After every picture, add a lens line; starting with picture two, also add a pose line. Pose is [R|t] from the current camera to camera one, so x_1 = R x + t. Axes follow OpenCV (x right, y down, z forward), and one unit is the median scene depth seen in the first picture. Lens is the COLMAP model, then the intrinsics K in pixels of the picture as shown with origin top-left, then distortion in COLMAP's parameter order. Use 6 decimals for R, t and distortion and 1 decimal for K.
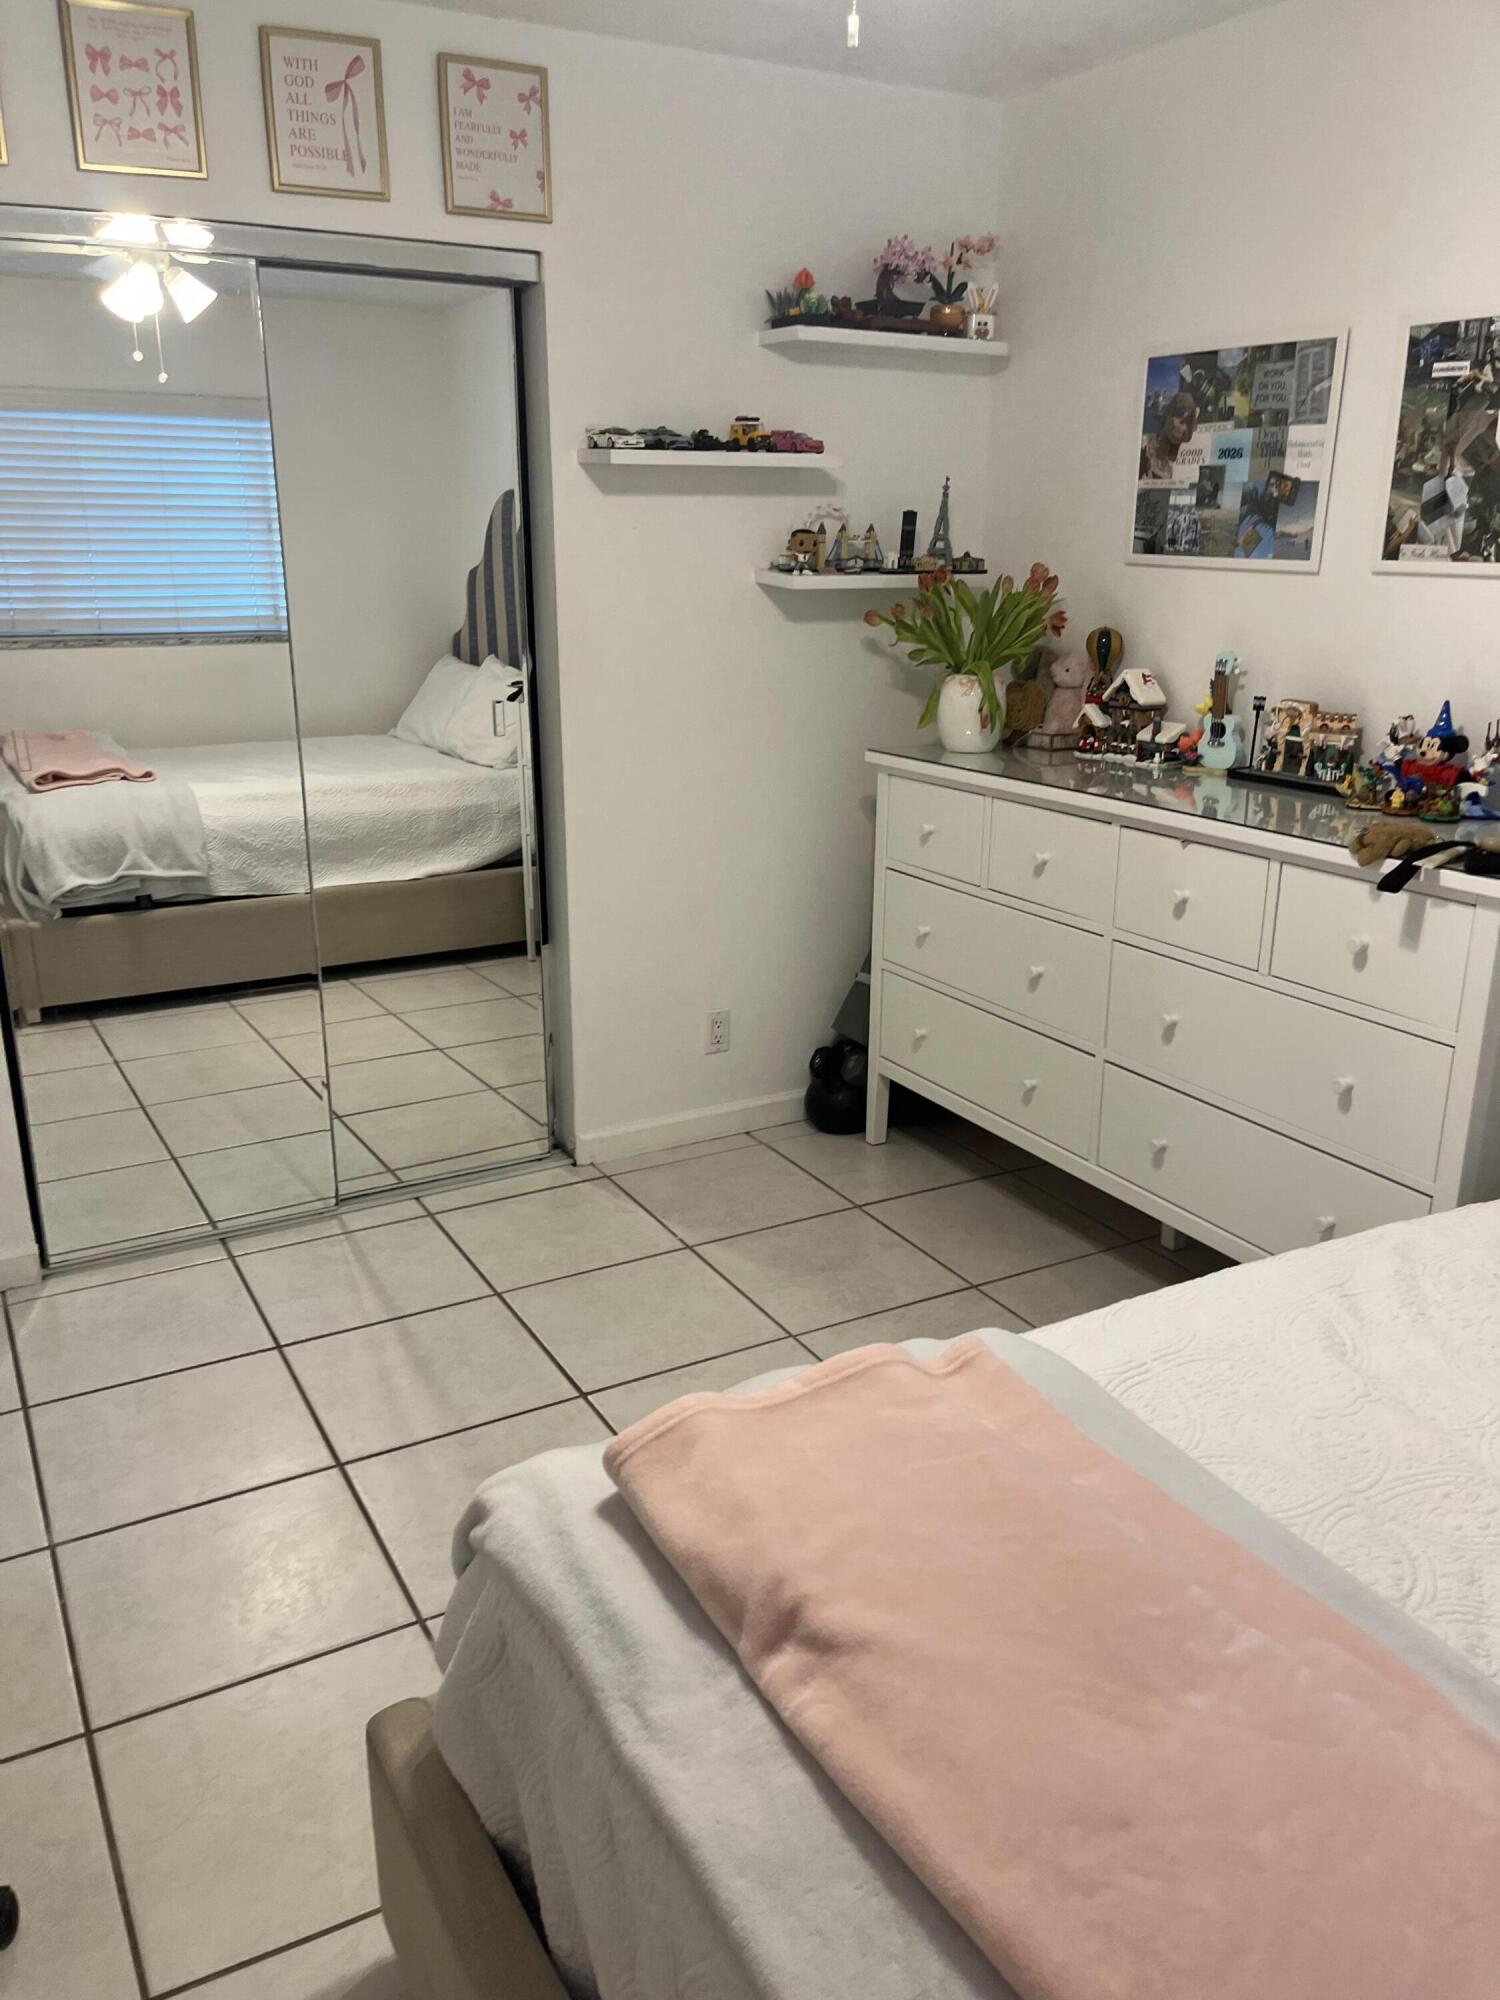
lens RADIAL K [[1499.2, 0, 743.5], [0, 1499.2, 997.6], [0, 0, 1]] dist [0.000665, -0.032780]
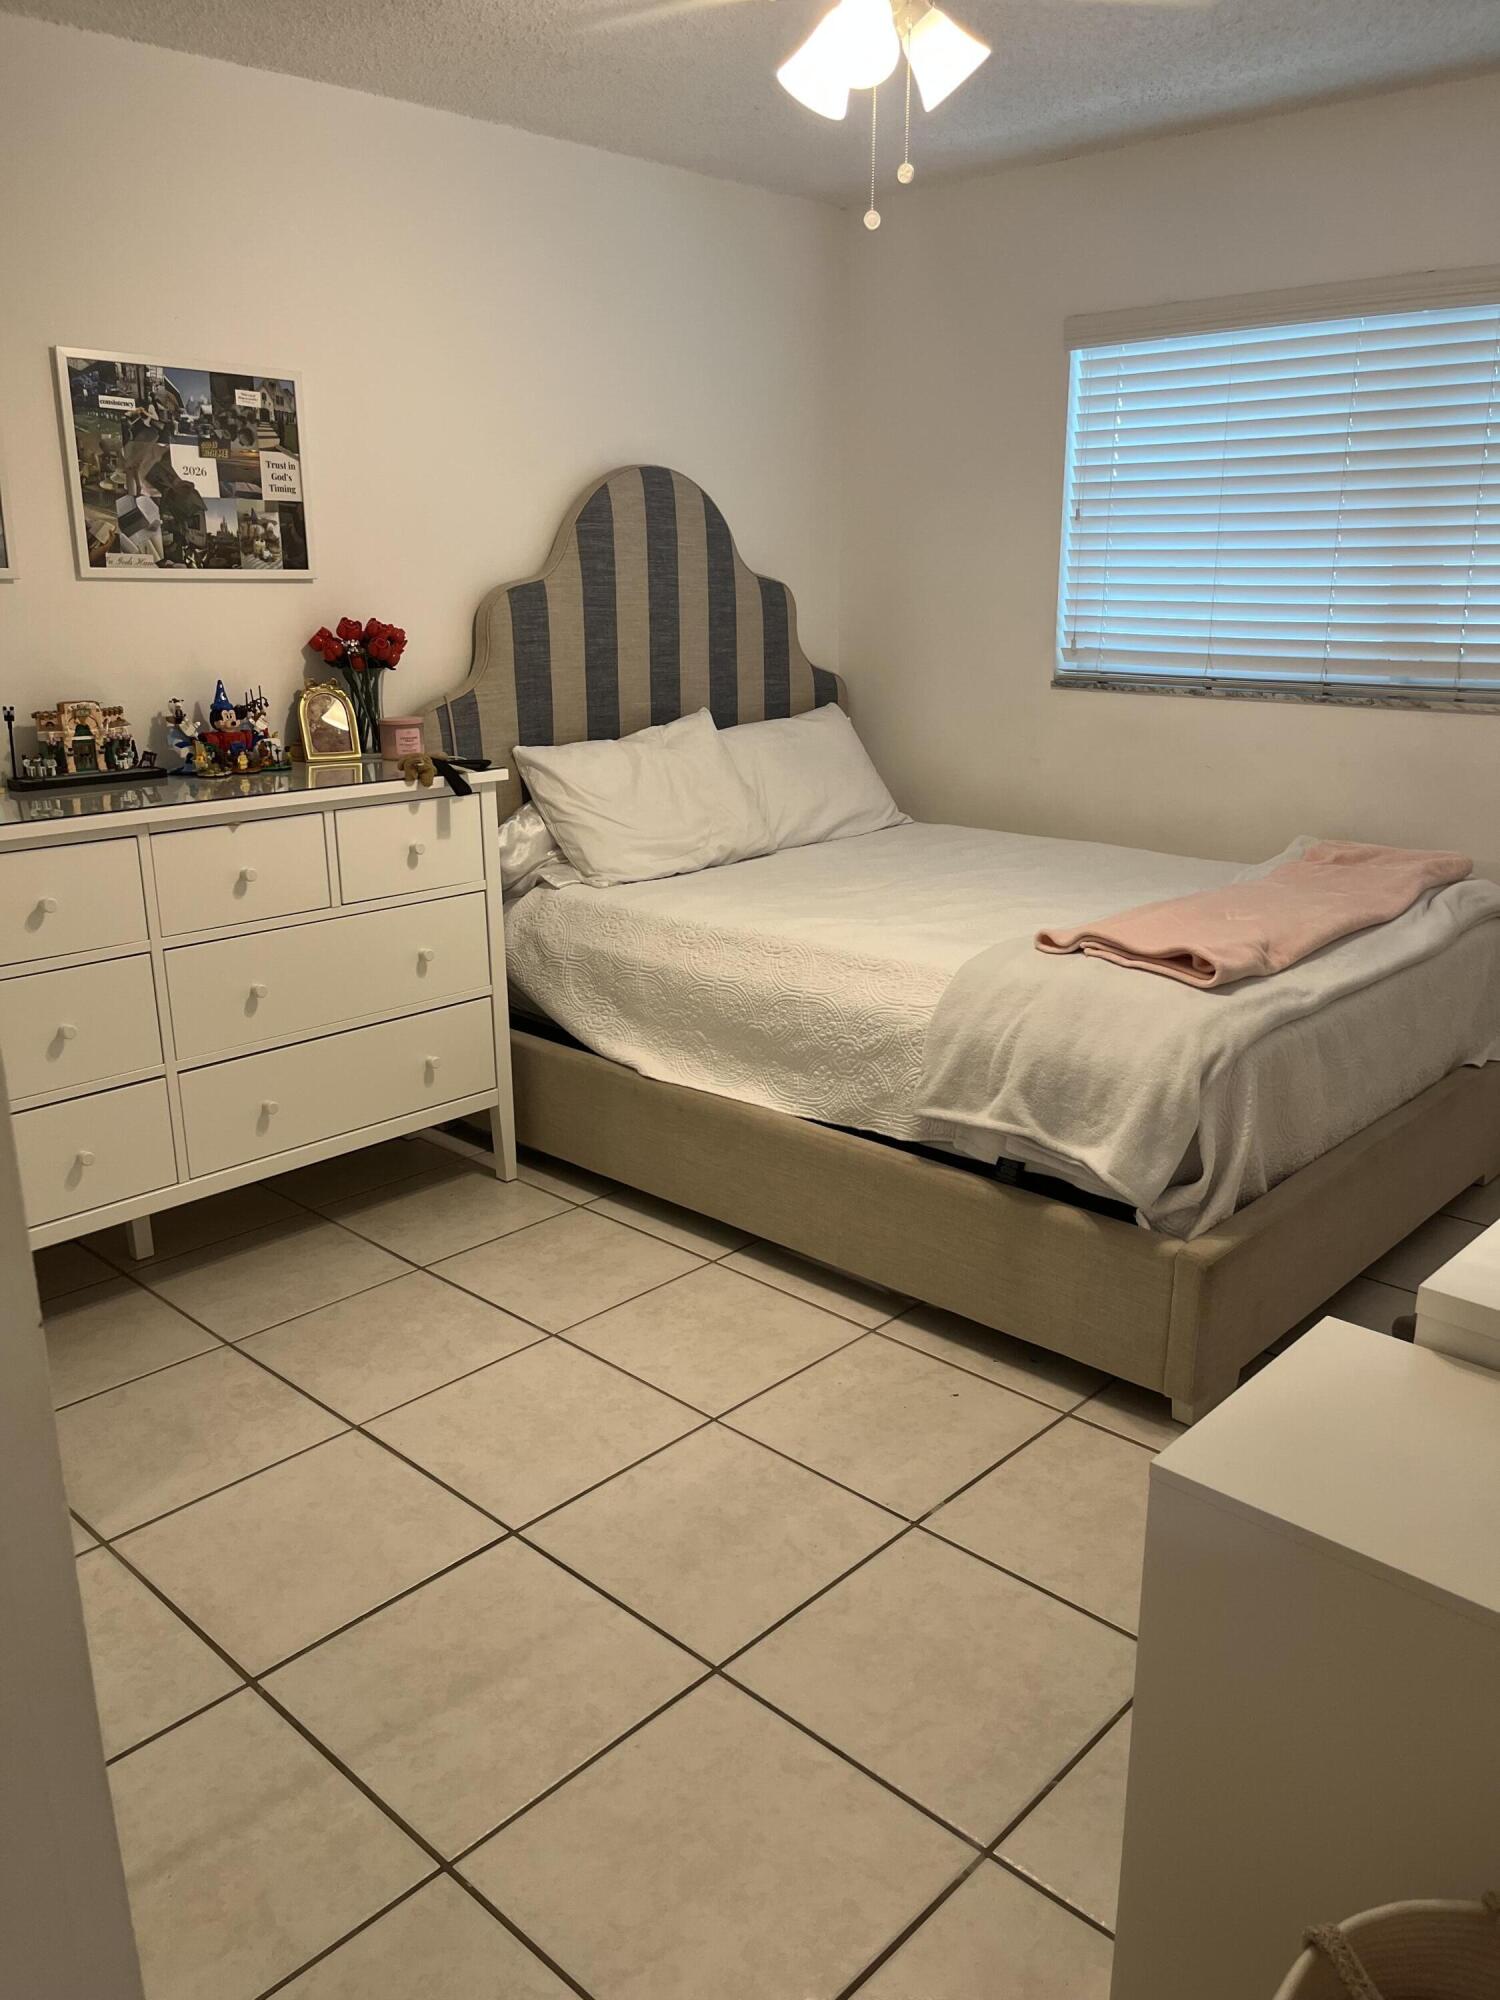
lens RADIAL K [[1499.2, 0, 747.9], [0, 1499.2, 1007.2], [0, 0, 1]] dist [0.000665, -0.032780]
pose [[-0.314550, -0.259016, 0.913219, -0.862140], [0.273795, 0.896407, 0.348554, -0.267164], [-0.908897, 0.359673, -0.211048, 0.958379]]
